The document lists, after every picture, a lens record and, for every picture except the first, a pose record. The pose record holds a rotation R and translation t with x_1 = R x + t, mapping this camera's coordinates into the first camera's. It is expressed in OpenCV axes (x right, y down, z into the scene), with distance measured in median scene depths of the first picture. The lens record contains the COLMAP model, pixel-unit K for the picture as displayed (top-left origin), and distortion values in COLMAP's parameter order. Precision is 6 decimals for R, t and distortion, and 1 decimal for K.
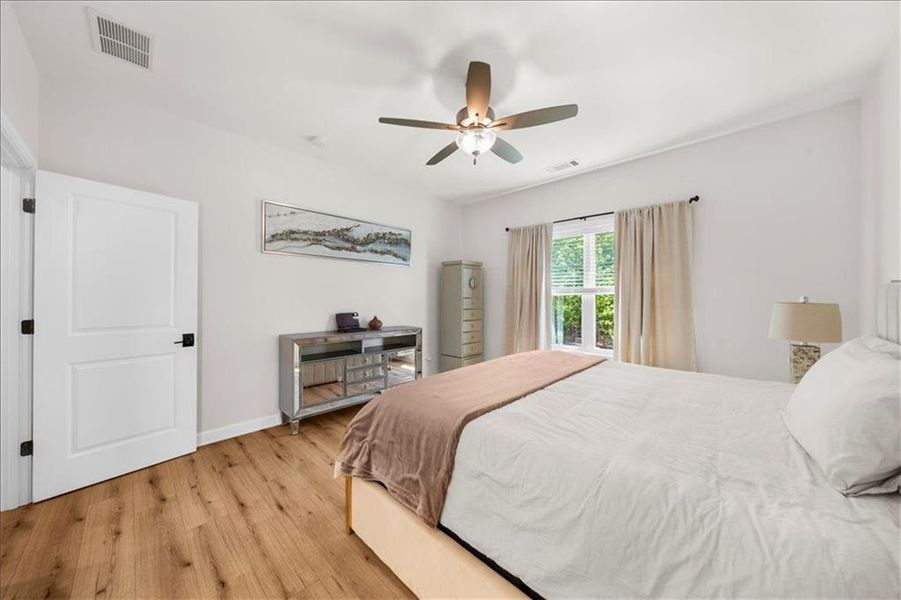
lens RADIAL K [[307.6, 0, 450.3], [0, 307.6, 298.6], [0, 0, 1]] dist [-0.002196, 0.000033]
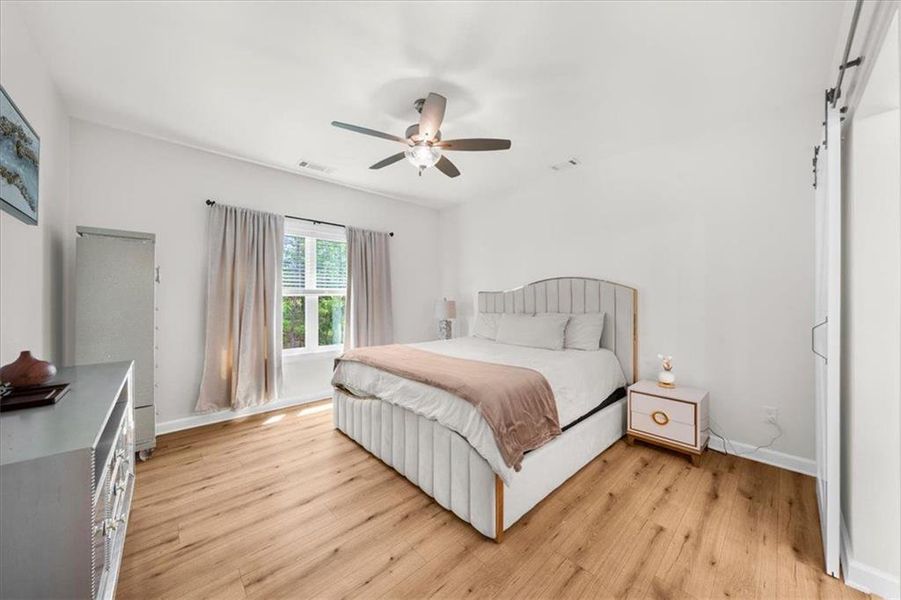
lens RADIAL K [[307.6, 0, 449.8], [0, 307.6, 298.3], [0, 0, 1]] dist [-0.002196, 0.000033]
pose [[0.069557, -0.002166, 0.997576, -0.564552], [0.001743, 0.999996, 0.002050, -0.005391], [-0.997576, 0.001597, 0.069561, 0.468658]]
